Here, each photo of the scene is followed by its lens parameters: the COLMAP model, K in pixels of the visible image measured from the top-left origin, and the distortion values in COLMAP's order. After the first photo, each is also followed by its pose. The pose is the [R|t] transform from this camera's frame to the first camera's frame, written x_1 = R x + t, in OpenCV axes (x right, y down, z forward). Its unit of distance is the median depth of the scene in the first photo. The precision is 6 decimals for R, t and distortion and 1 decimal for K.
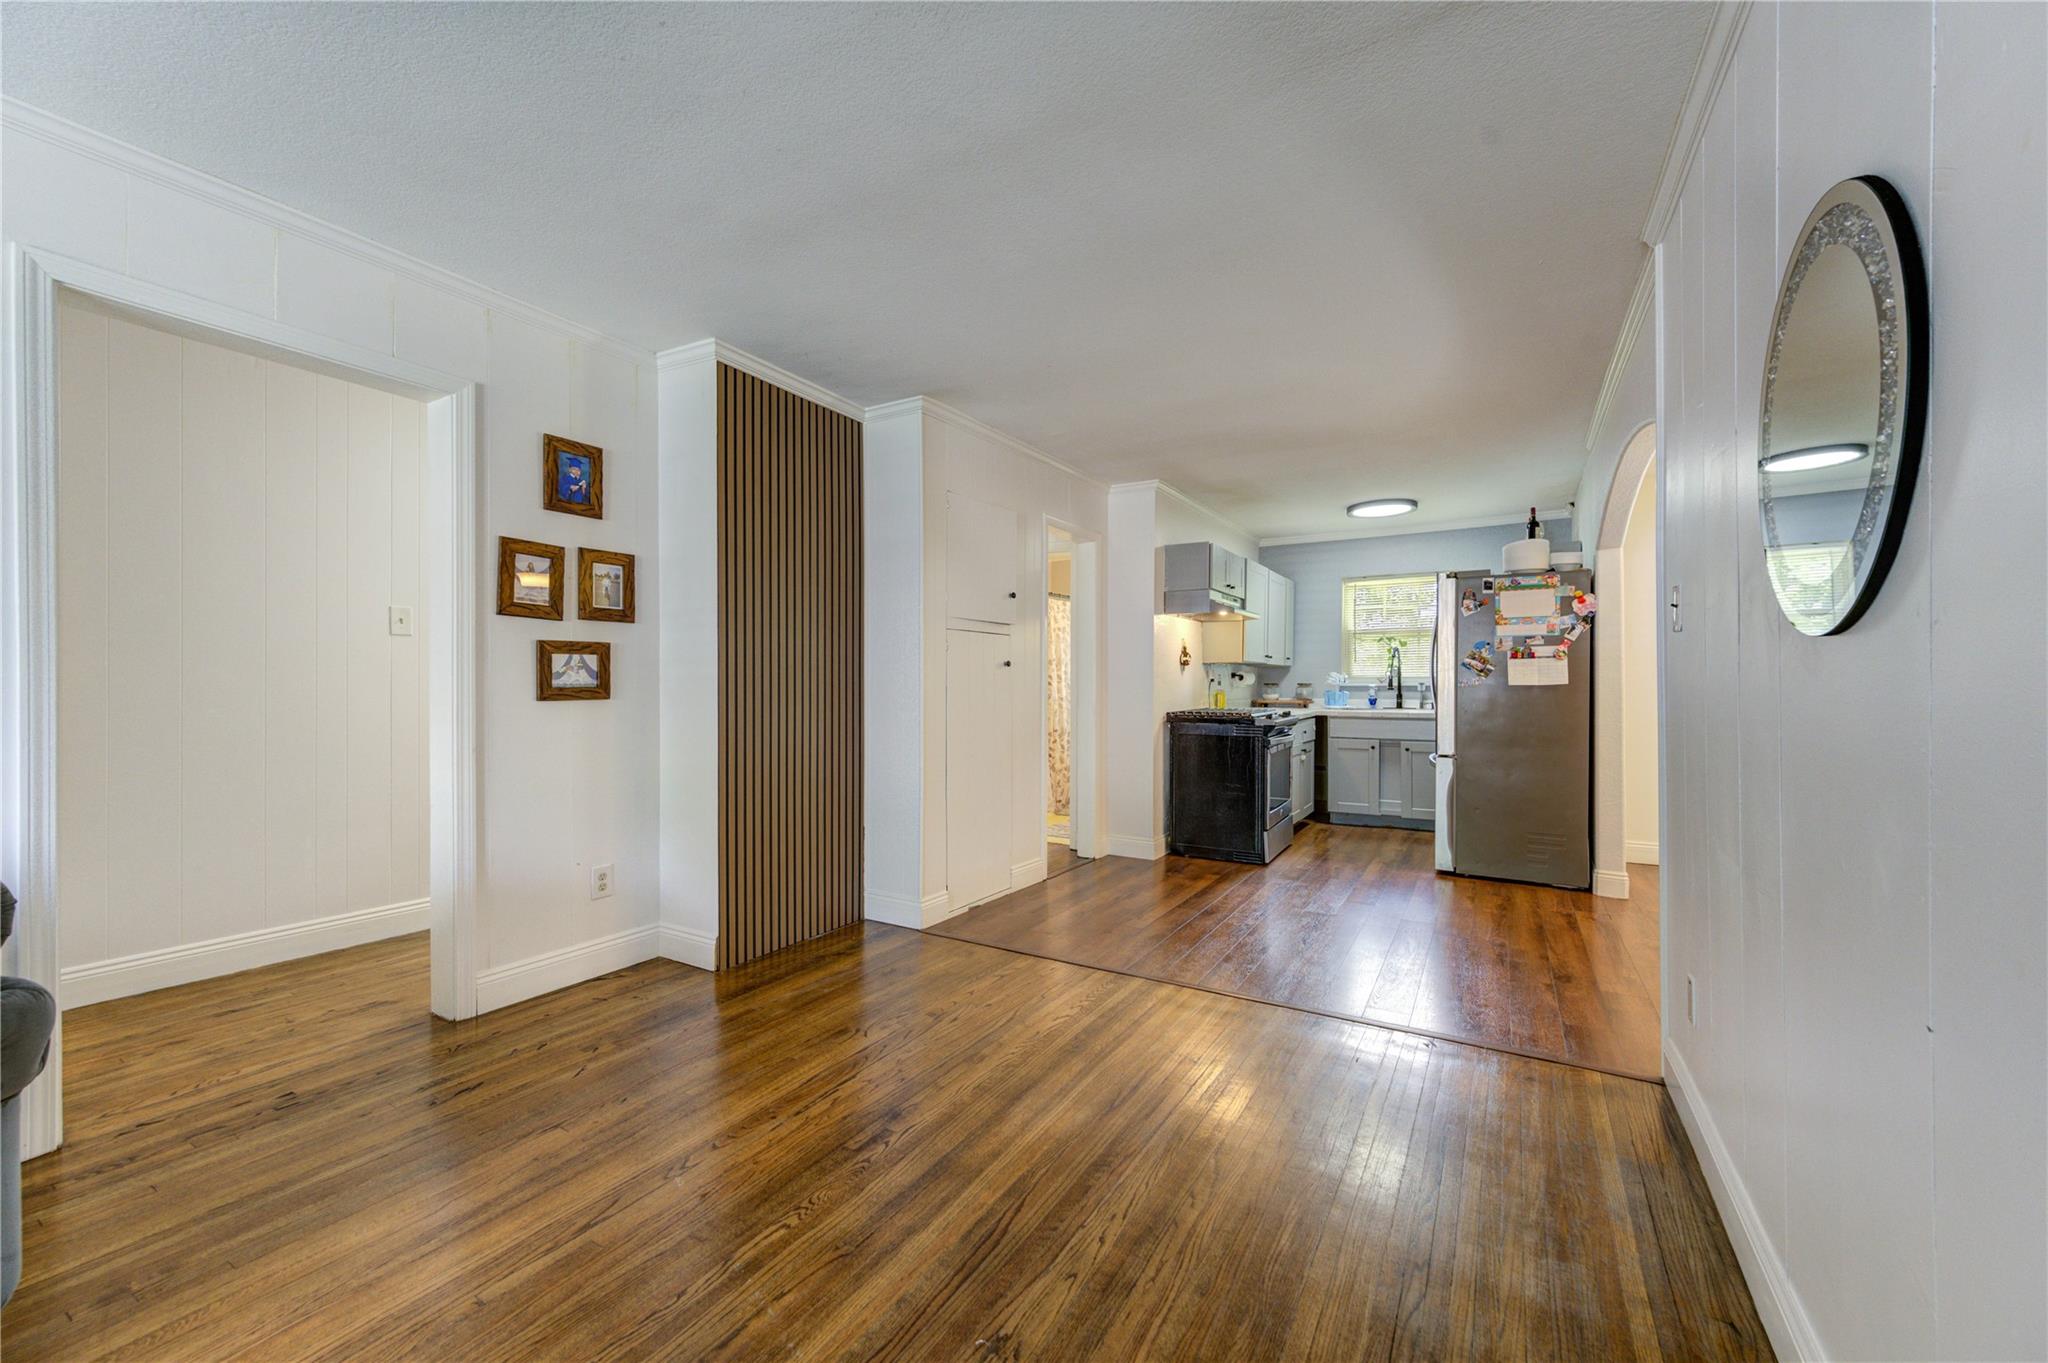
lens RADIAL K [[799.4, 0, 1027.3], [0, 799.4, 690.4], [0, 0, 1]] dist [0.003639, -0.000137]
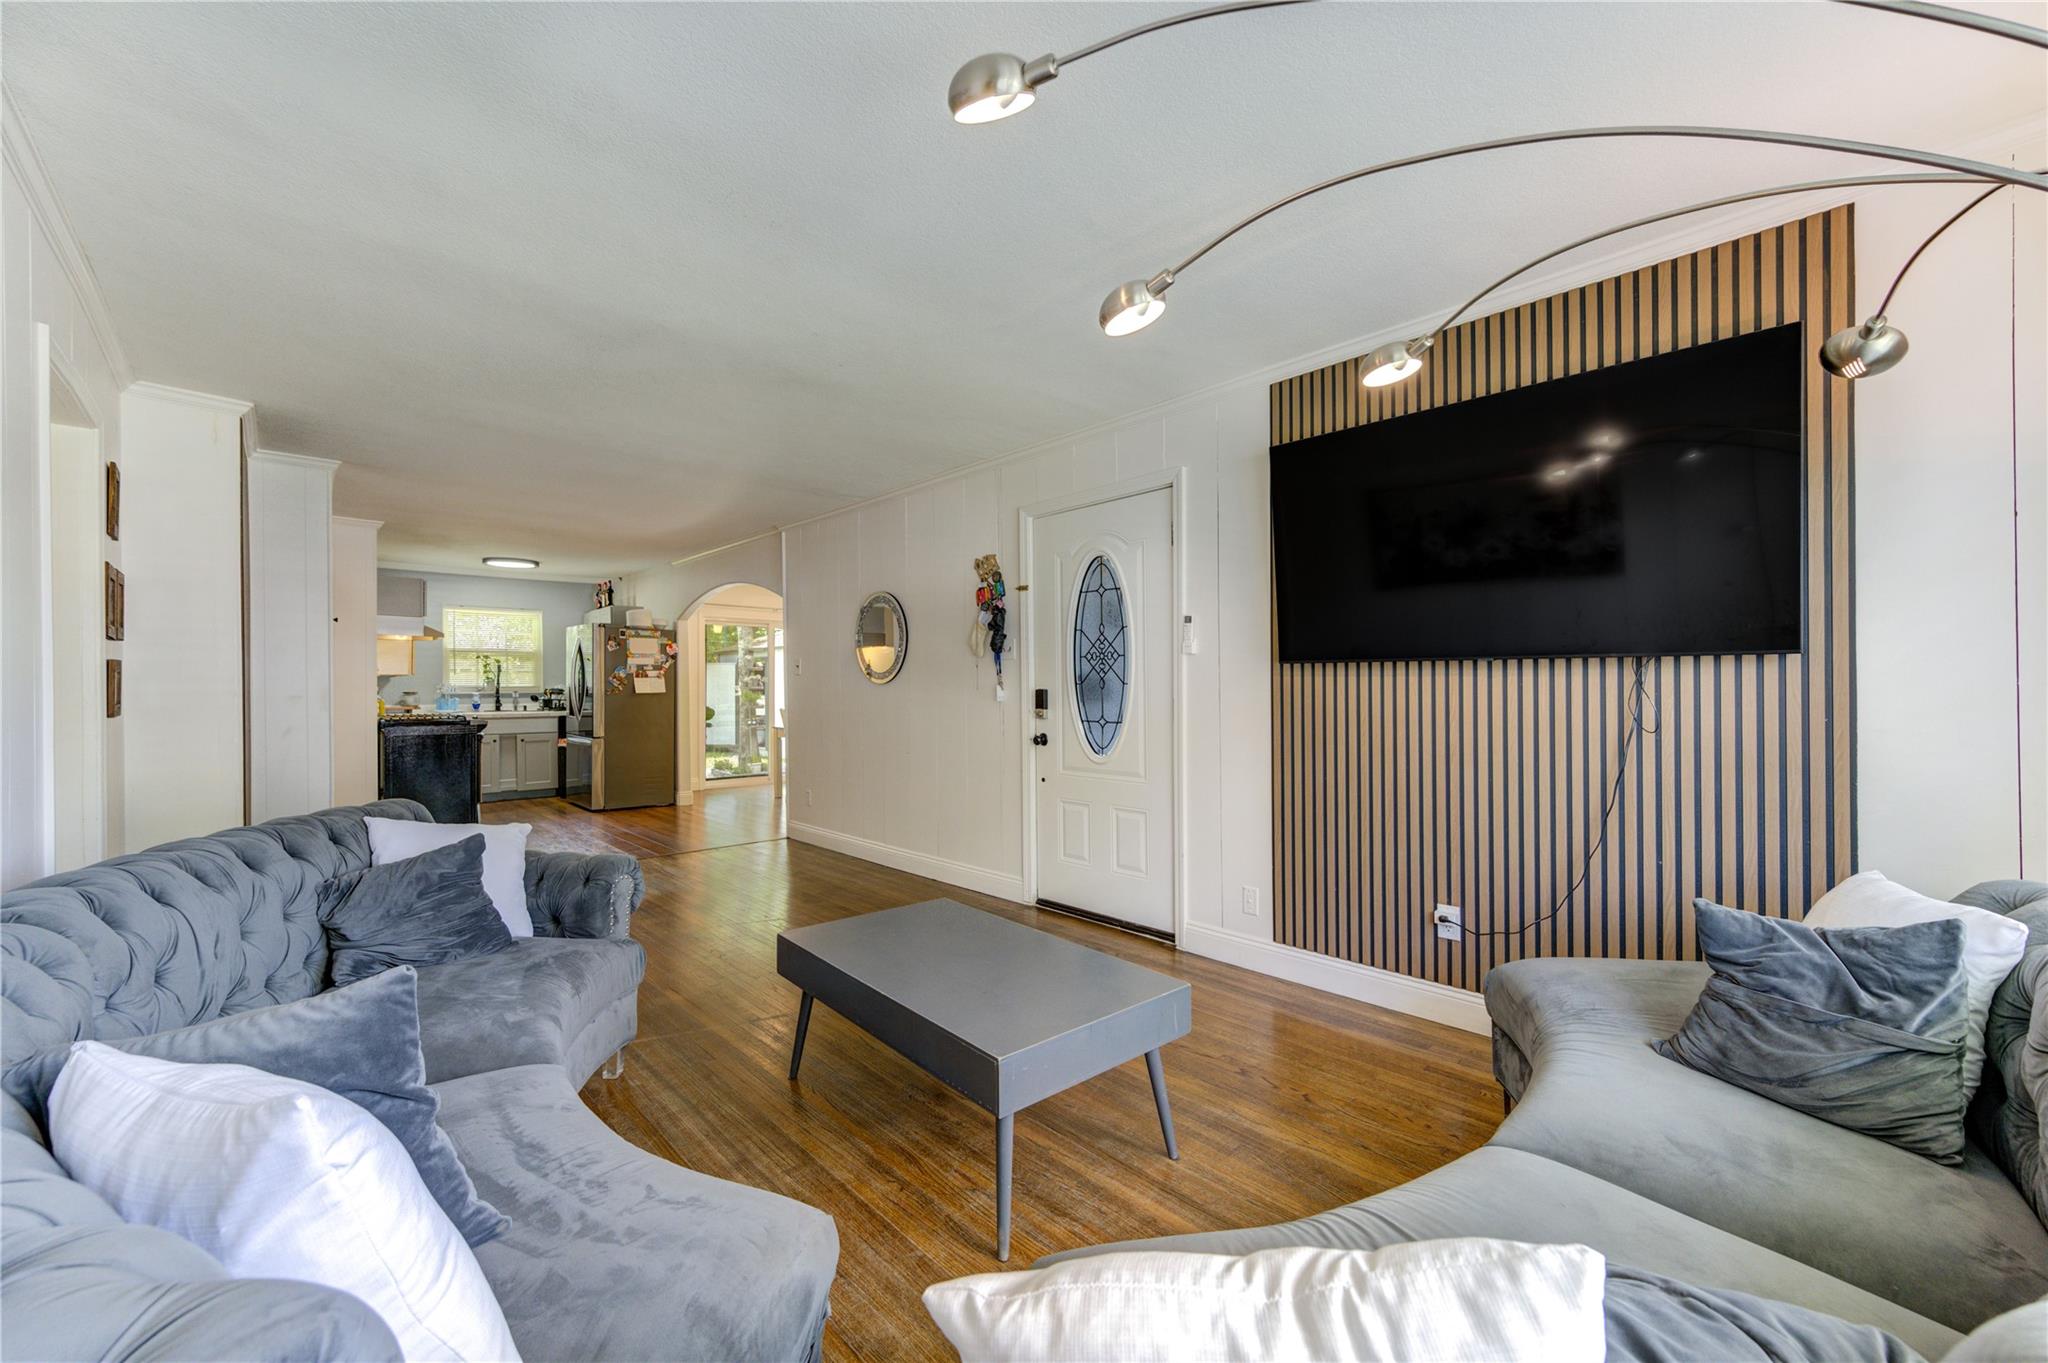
lens RADIAL K [[799.4, 0, 1025.9], [0, 799.4, 691.6], [0, 0, 1]] dist [0.003639, -0.000137]
pose [[0.275520, -0.006834, 0.961271, -1.167150], [0.010052, 0.999941, 0.004227, -0.012248], [-0.961243, 0.008498, 0.275572, -0.393471]]
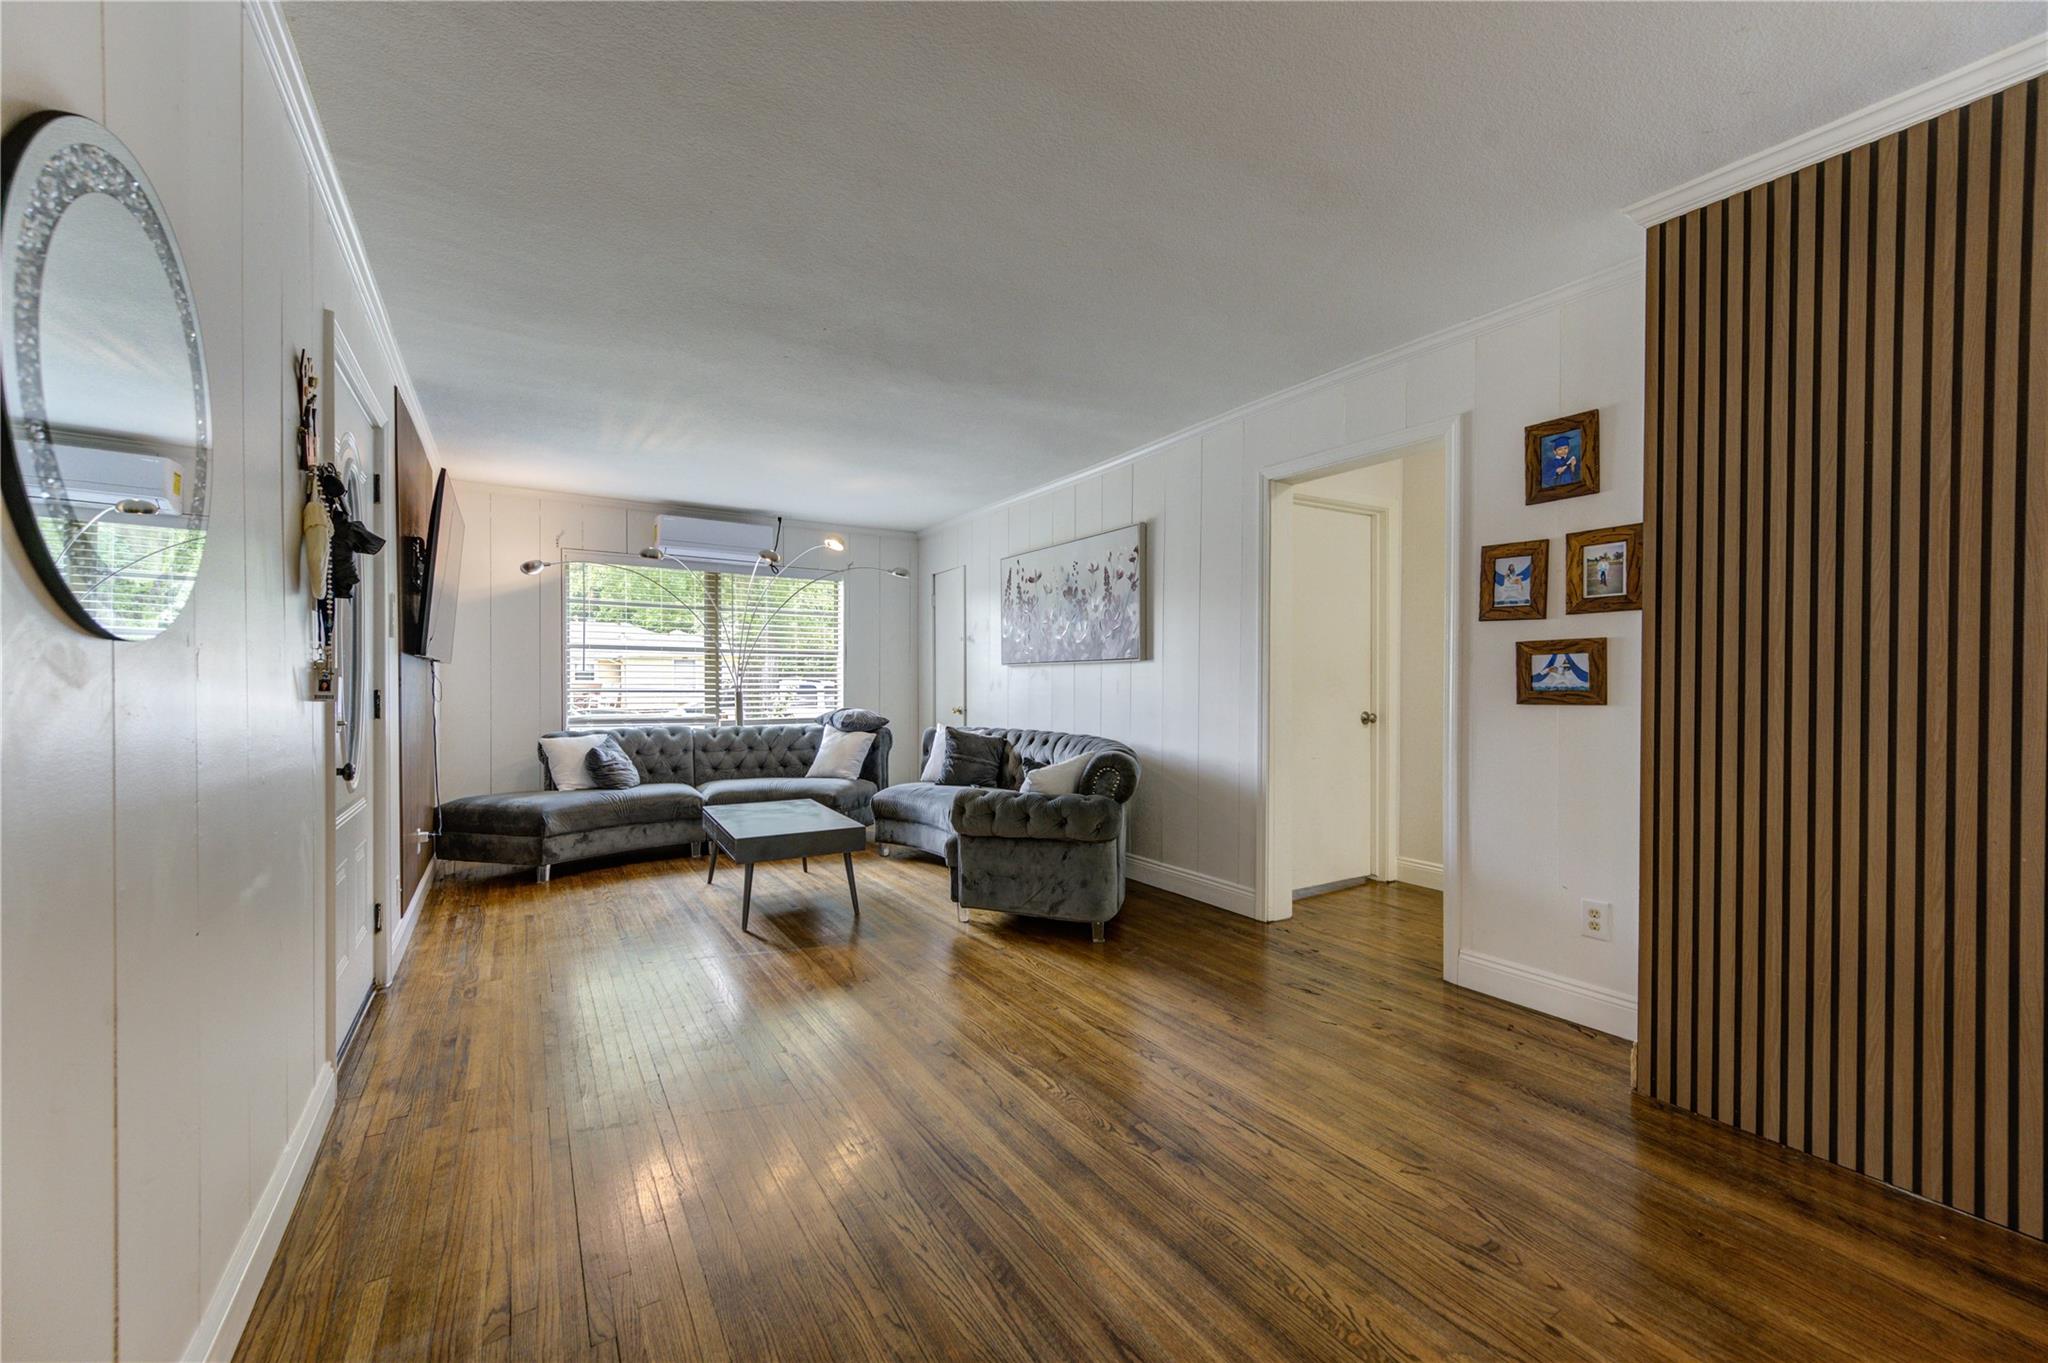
lens RADIAL K [[799.4, 0, 1032.7], [0, 799.4, 691.0], [0, 0, 1]] dist [0.003639, -0.000137]
pose [[-0.445011, 0.009190, -0.895478, 0.482498], [-0.006447, 0.999889, 0.013465, -0.011006], [0.895502, 0.011765, -0.444902, 0.822300]]
